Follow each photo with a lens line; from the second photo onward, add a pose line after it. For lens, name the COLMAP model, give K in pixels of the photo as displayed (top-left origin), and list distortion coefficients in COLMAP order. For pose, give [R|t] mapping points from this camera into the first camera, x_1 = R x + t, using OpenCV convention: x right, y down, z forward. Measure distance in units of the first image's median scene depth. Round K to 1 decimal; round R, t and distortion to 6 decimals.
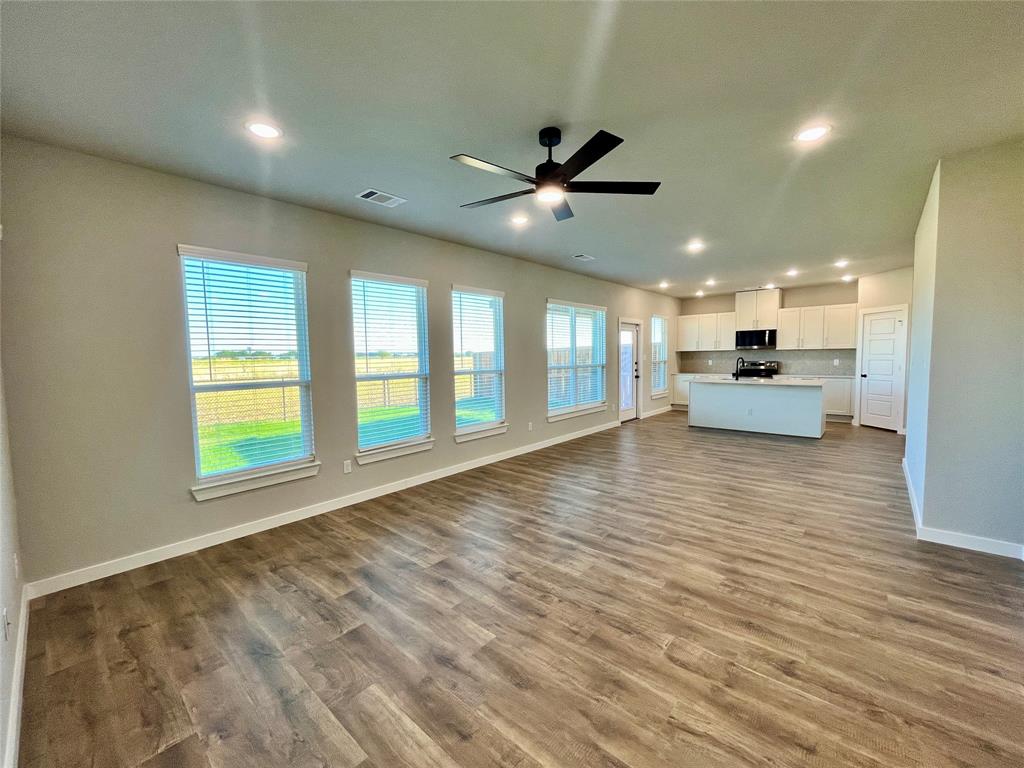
lens RADIAL K [[412.8, 0, 511.7], [0, 412.8, 382.8], [0, 0, 1]] dist [0.001803, 0.000308]
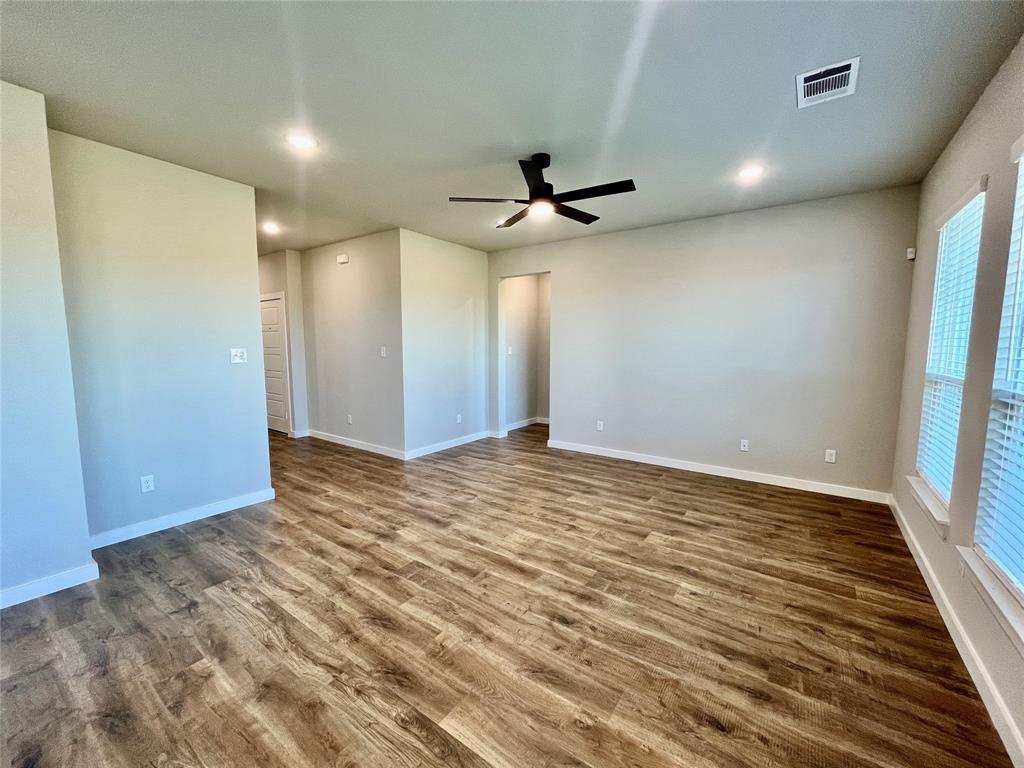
lens RADIAL K [[412.8, 0, 512.4], [0, 412.8, 384.6], [0, 0, 1]] dist [0.001803, 0.000308]
pose [[-0.994592, 0.024021, -0.101042, 0.283080], [0.006508, 0.985388, 0.170202, -0.144596], [0.103654, 0.168624, -0.980215, 2.059255]]
